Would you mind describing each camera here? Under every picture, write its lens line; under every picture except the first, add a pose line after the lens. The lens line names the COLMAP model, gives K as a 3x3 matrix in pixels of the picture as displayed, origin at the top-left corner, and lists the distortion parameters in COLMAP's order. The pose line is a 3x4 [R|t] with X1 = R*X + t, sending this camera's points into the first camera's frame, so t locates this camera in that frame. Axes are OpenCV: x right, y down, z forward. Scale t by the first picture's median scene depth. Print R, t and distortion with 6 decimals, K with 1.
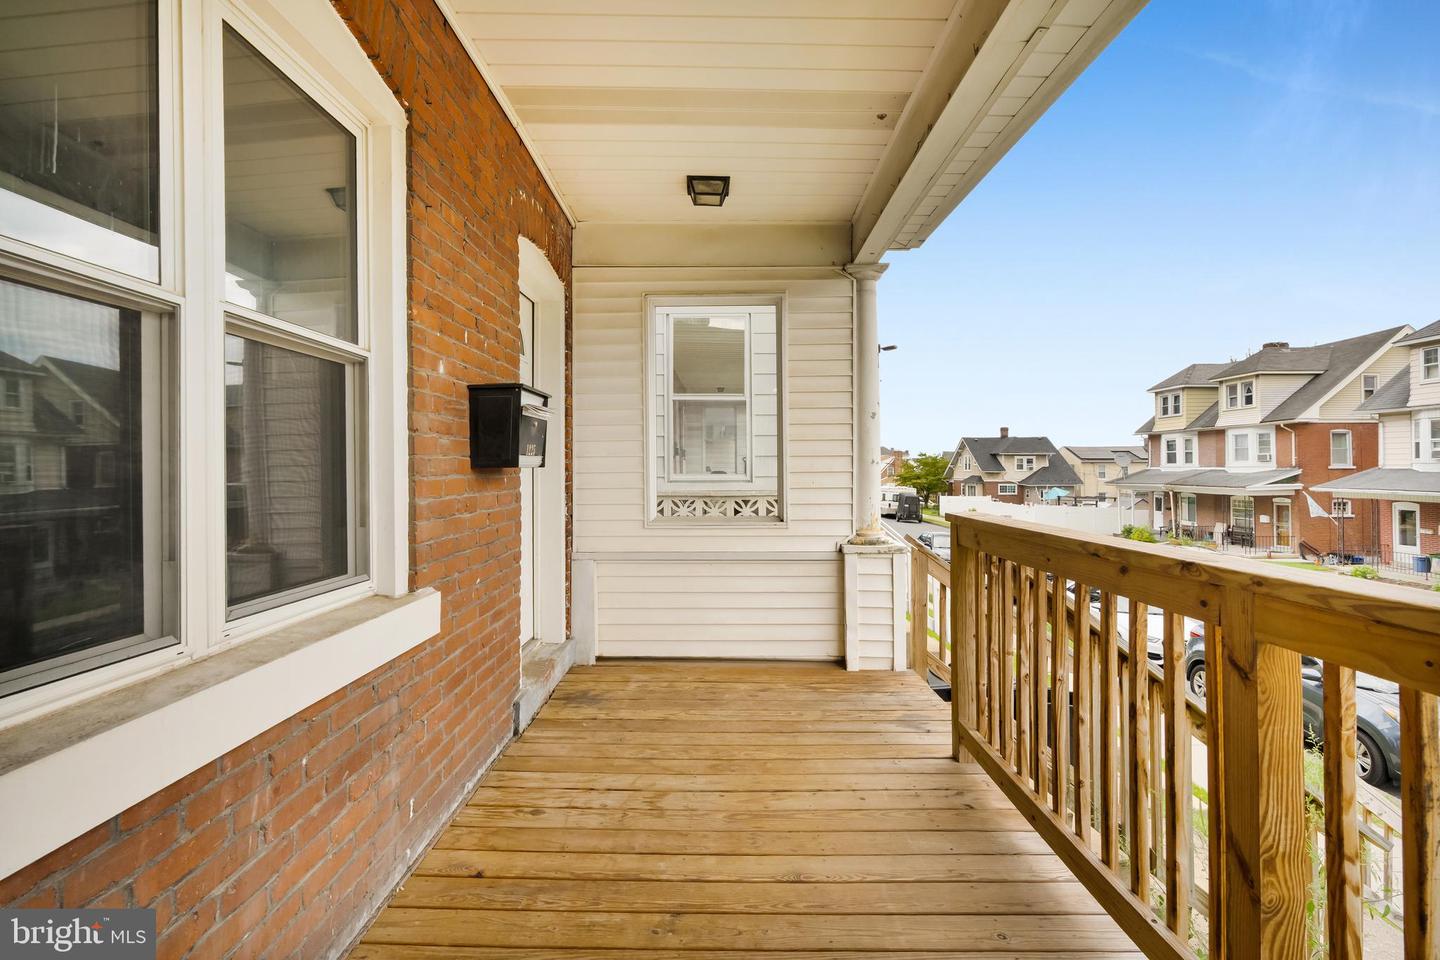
lens RADIAL K [[662.5, 0, 719.4], [0, 662.5, 465.4], [0, 0, 1]] dist [-0.004181, -0.000561]
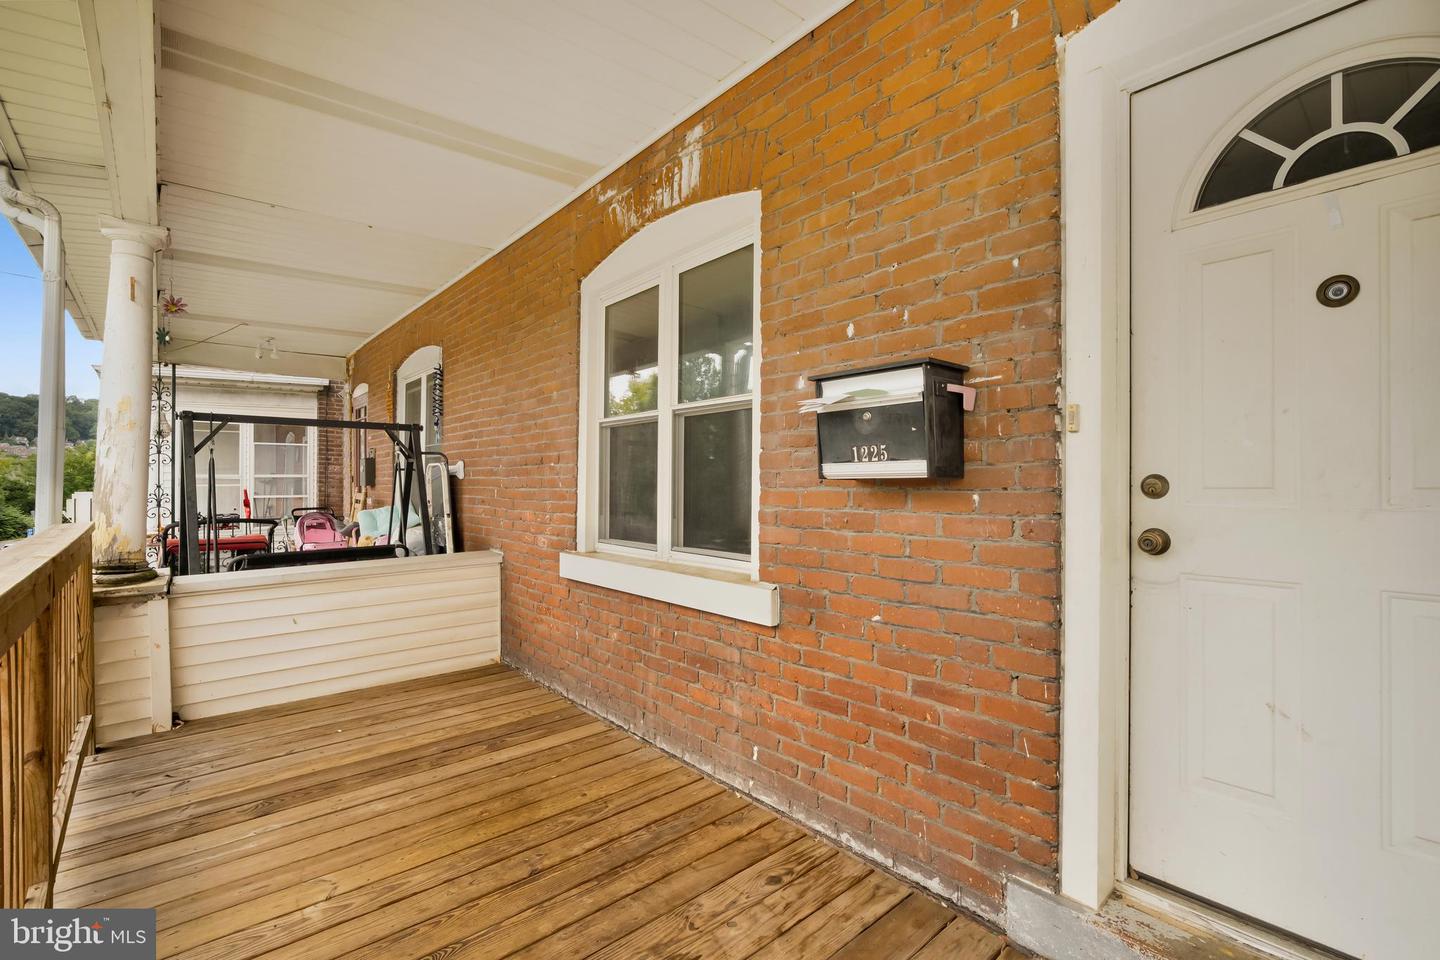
lens RADIAL K [[662.5, 0, 716.8], [0, 662.5, 481.7], [0, 0, 1]] dist [-0.004181, -0.000561]
pose [[-0.757032, 0.009149, -0.653314, 0.398149], [0.008994, 0.999953, 0.003581, 0.001977], [0.653316, -0.003165, -0.757078, 1.887786]]
